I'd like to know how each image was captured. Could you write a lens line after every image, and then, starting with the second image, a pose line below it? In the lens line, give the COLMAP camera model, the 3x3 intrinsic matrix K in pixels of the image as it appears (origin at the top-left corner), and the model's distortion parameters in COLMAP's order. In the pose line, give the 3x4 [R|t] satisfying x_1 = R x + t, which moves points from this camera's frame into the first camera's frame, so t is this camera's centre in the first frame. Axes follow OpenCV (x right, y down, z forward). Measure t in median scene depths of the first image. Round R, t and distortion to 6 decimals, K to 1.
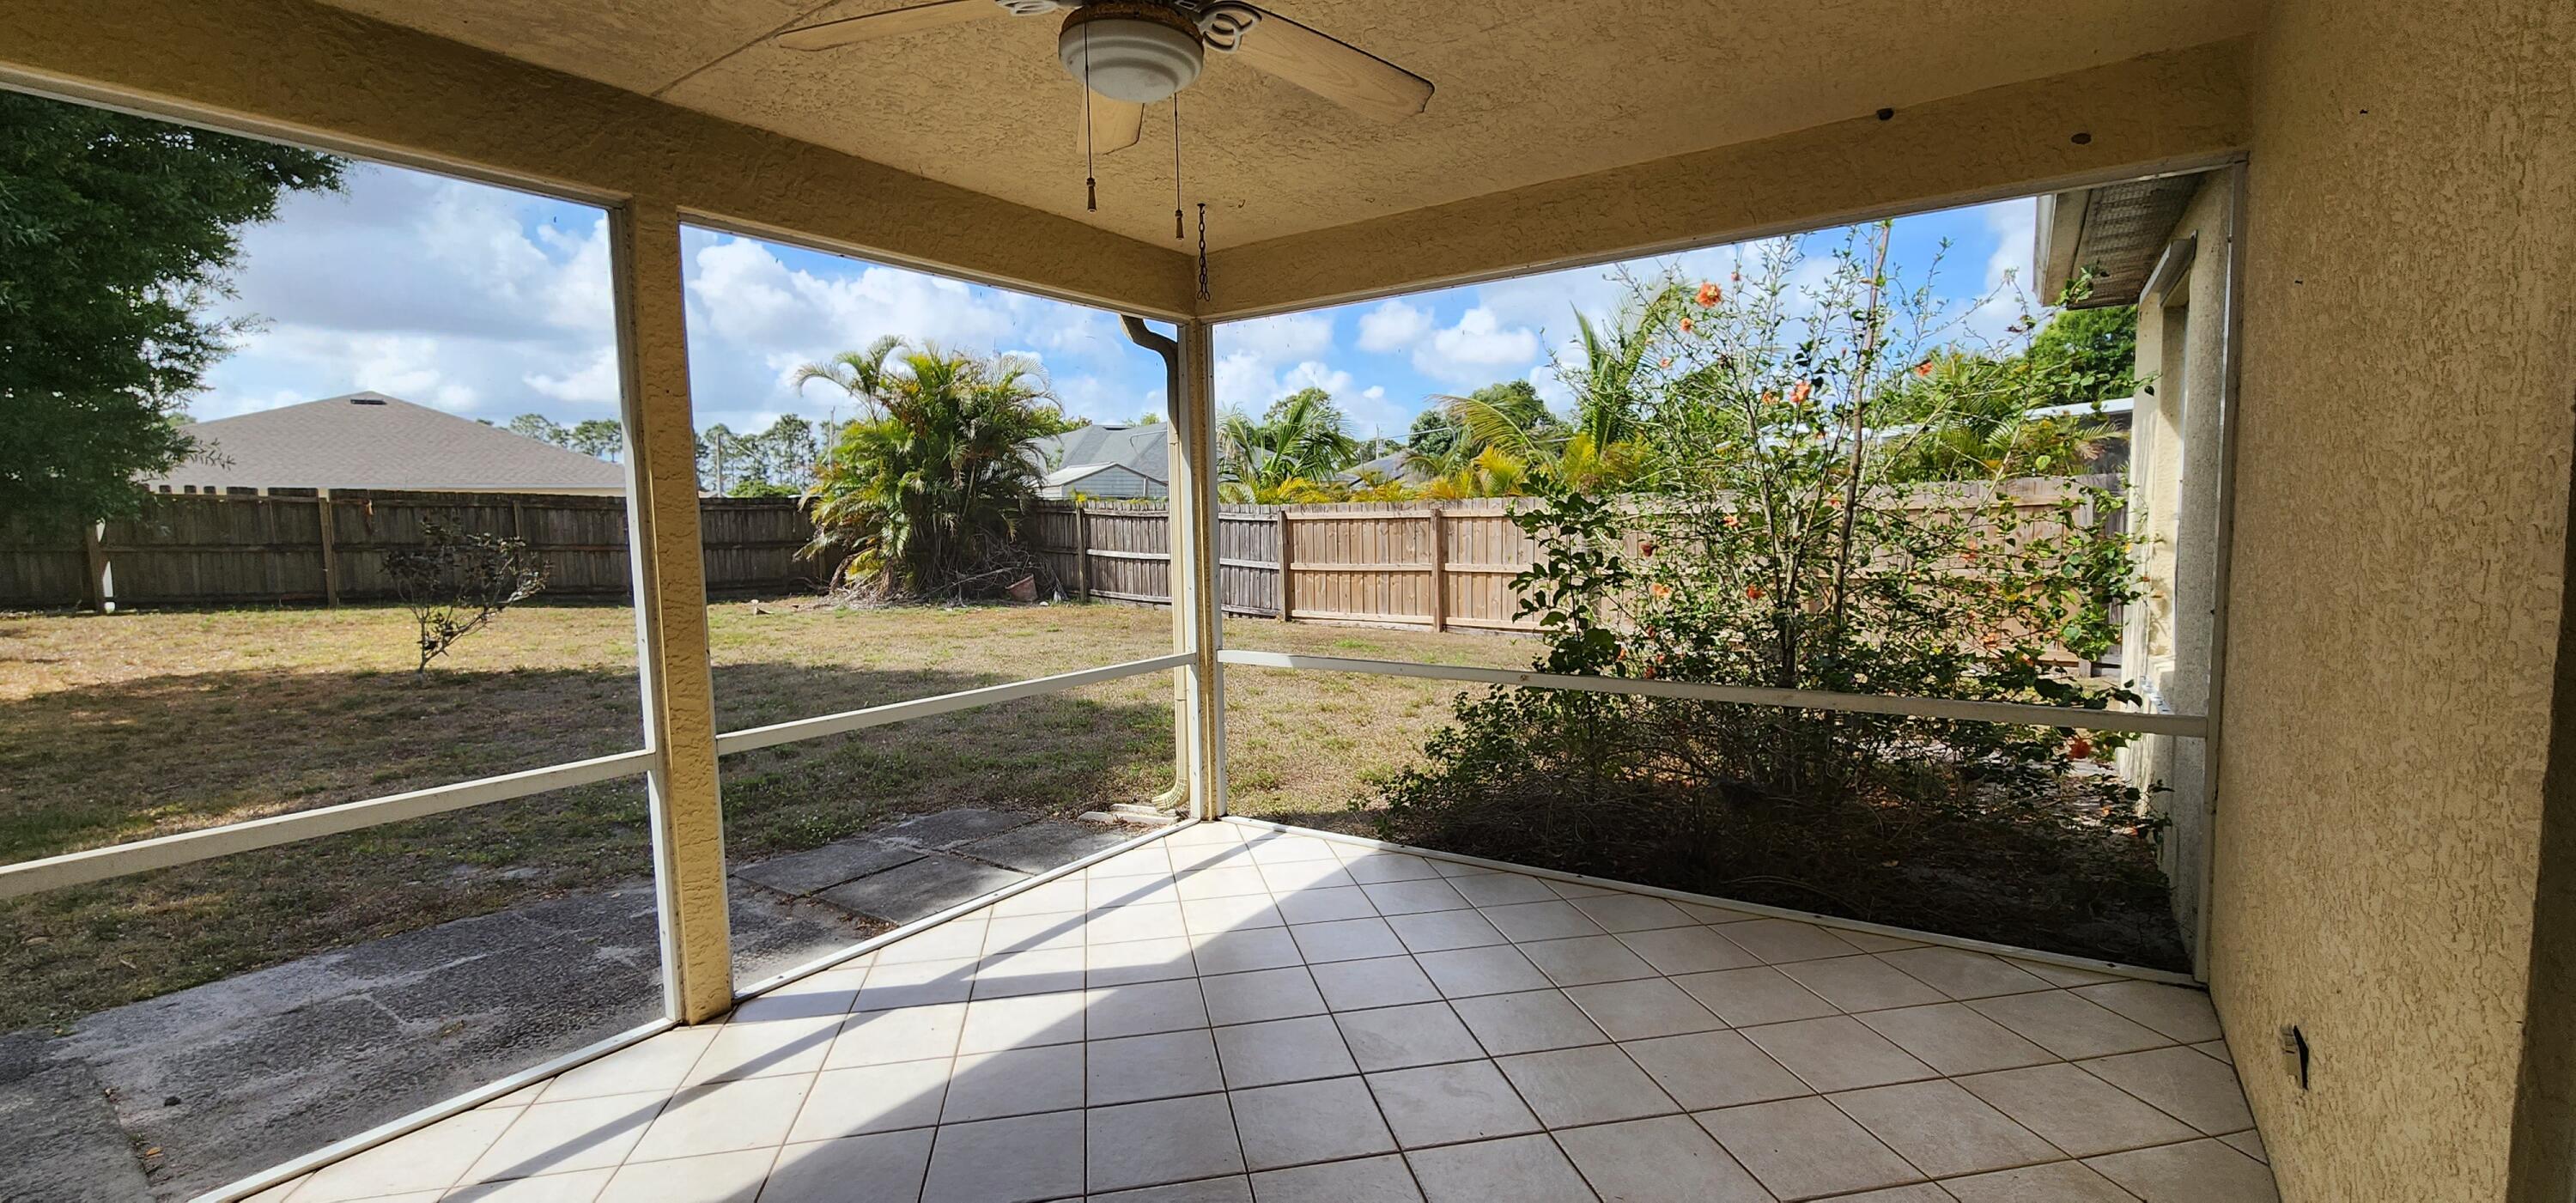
lens RADIAL K [[1063.9, 0, 1272.0], [0, 1063.9, 602.8], [0, 0, 1]] dist [-0.003872, -0.000689]
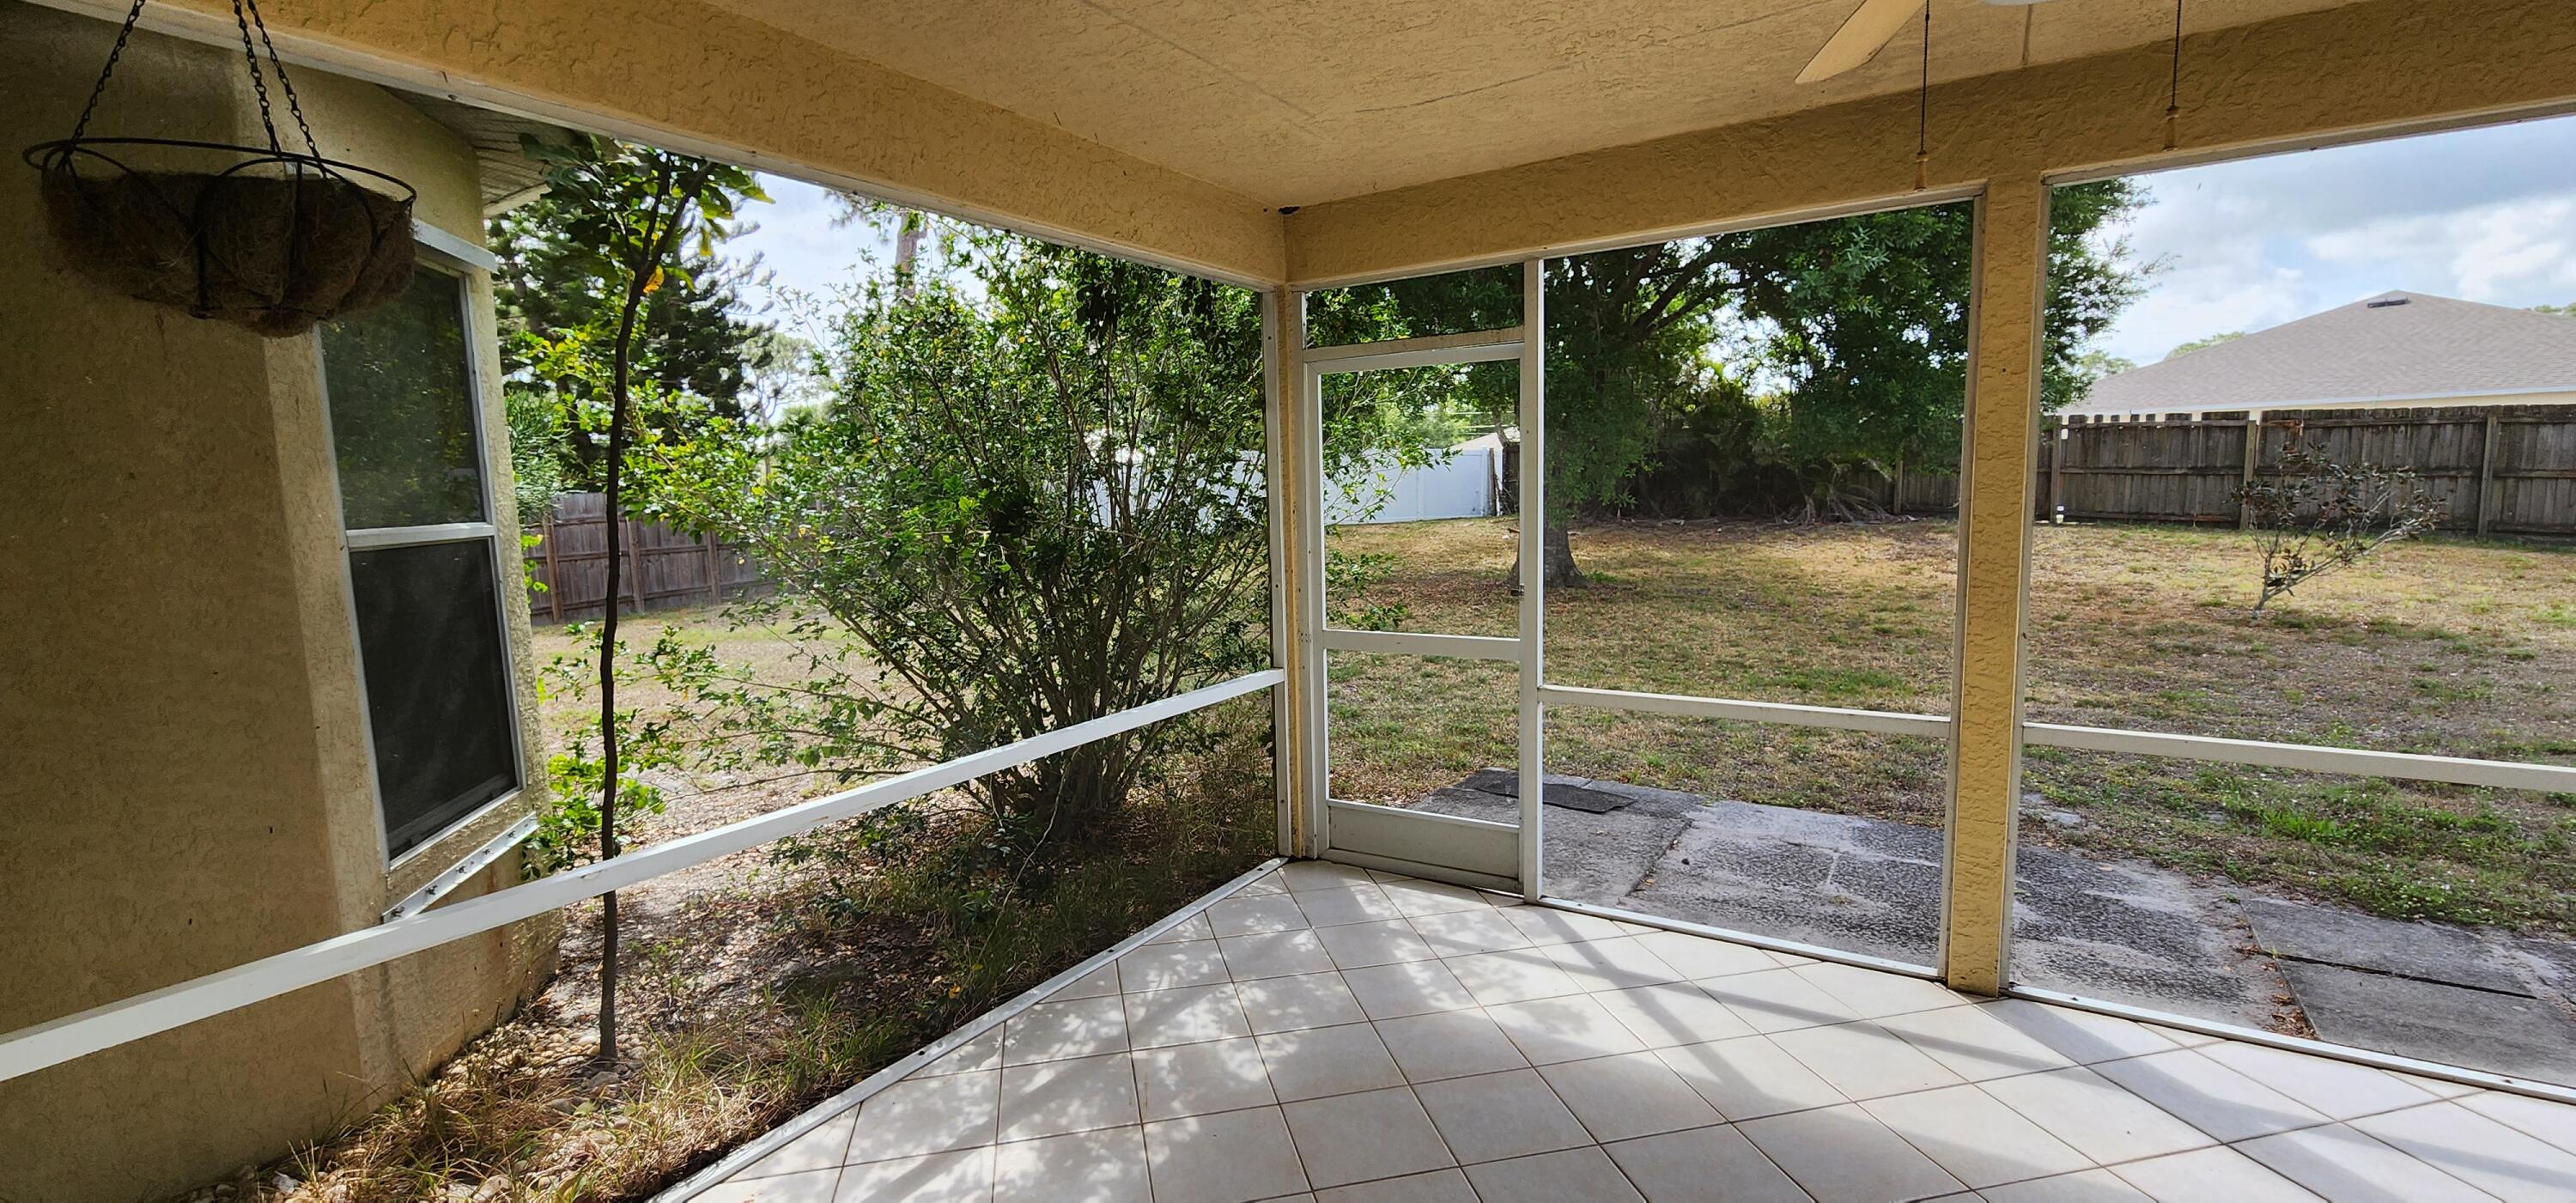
lens RADIAL K [[1063.9, 0, 1279.2], [0, 1063.9, 607.0], [0, 0, 1]] dist [-0.003872, -0.000689]
pose [[0.041945, 0.139383, -0.989350, 0.106563], [-0.053262, 0.989125, 0.137093, -0.020657], [0.997699, 0.046944, 0.048912, 0.073514]]
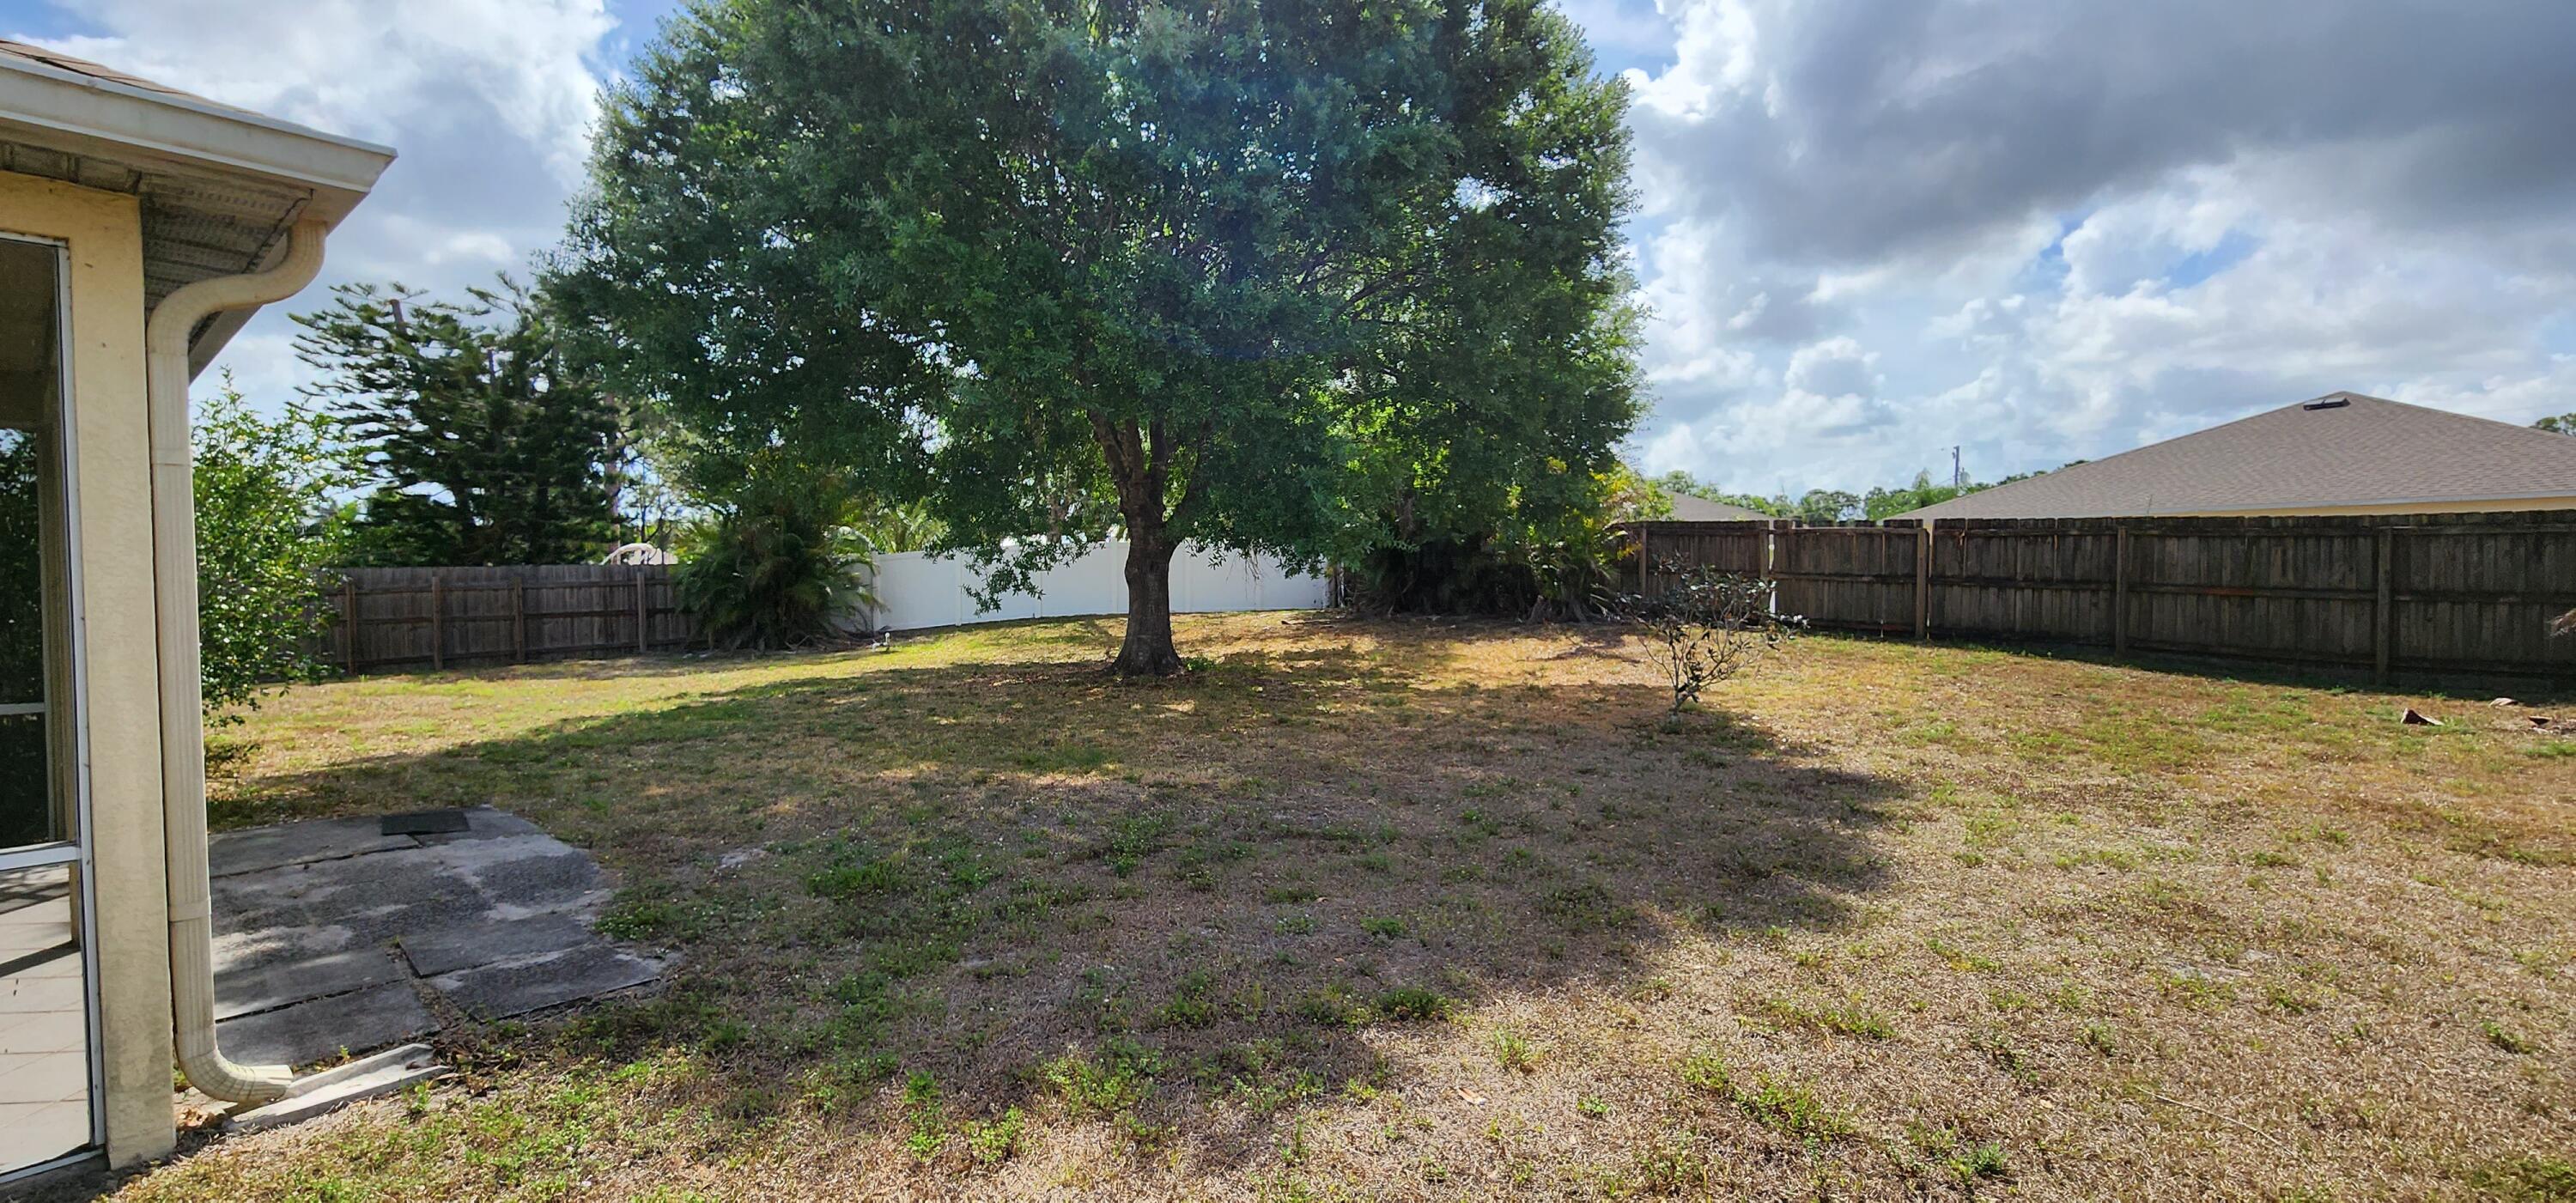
lens RADIAL K [[1063.9, 0, 1278.0], [0, 1063.9, 603.2], [0, 0, 1]] dist [-0.003872, -0.000689]
pose [[-0.087779, 0.051292, -0.994819, 0.189196], [-0.071290, 0.995789, 0.057633, -0.066124], [0.993586, 0.075980, -0.083753, 0.733633]]
